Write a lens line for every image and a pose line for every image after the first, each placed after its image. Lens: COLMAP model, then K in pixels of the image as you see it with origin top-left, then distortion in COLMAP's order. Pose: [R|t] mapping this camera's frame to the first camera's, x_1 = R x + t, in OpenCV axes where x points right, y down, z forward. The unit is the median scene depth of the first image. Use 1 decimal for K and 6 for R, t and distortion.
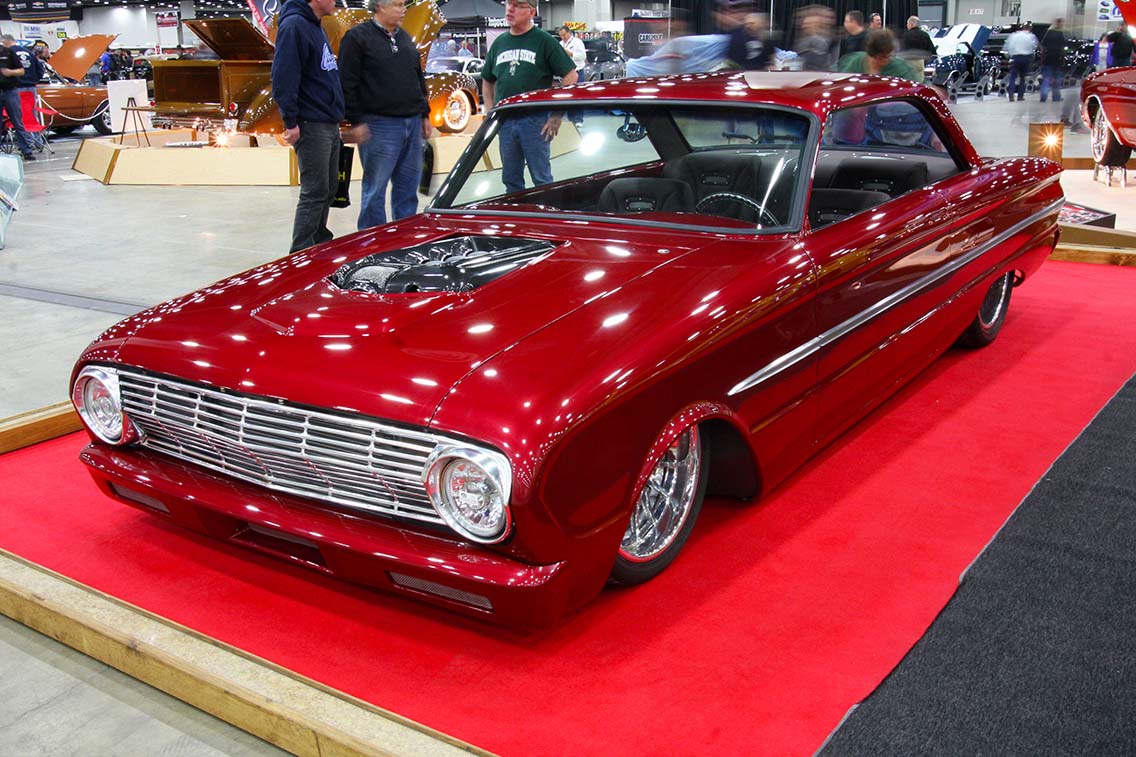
lens RADIAL K [[1201.2, 0, 568.0], [0, 1201.2, 378.5], [0, 0, 1]] dist [-0.023059, -0.009594]
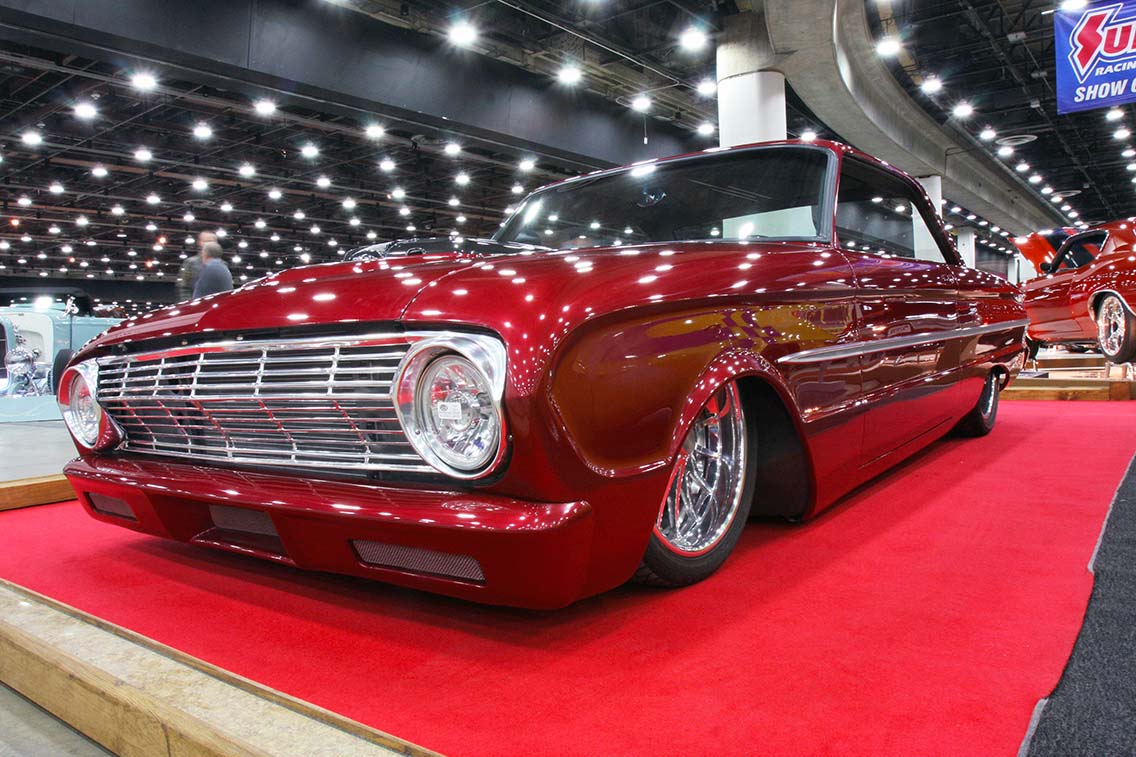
lens RADIAL K [[846.1, 0, 568.0], [0, 846.1, 378.5], [0, 0, 1]] dist [-0.052033, 0.003369]
pose [[0.999299, -0.012539, -0.035283, 0.005275], [0.003838, 0.971608, -0.236566, 0.186005], [0.037248, 0.236265, 0.970974, 0.466449]]
